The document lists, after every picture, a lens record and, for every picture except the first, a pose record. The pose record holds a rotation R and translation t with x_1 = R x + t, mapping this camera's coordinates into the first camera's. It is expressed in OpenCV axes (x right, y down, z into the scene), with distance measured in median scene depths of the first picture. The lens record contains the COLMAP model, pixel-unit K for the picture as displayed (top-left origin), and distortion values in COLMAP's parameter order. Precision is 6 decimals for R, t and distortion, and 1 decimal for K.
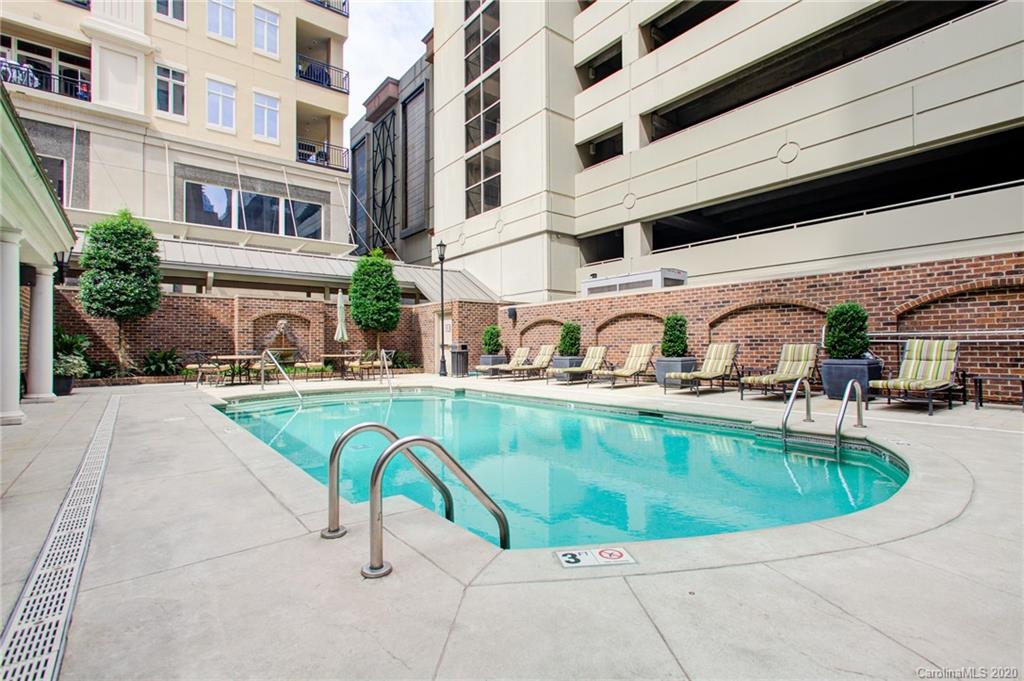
lens RADIAL K [[488.0, 0, 517.9], [0, 488.0, 341.4], [0, 0, 1]] dist [0.008526, 0.004924]
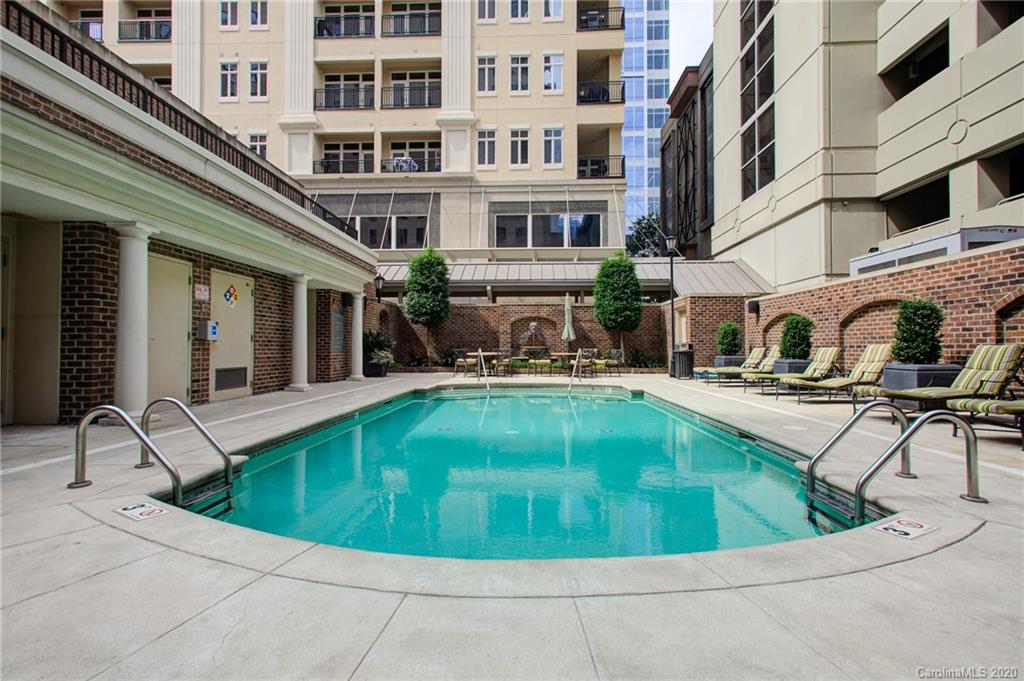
lens RADIAL K [[488.0, 0, 514.1], [0, 488.0, 341.5], [0, 0, 1]] dist [0.008526, 0.004924]
pose [[0.756264, -0.000379, -0.654267, 0.207731], [0.002575, 0.999994, 0.002398, -0.000807], [0.654262, -0.003498, 0.756260, 0.078613]]
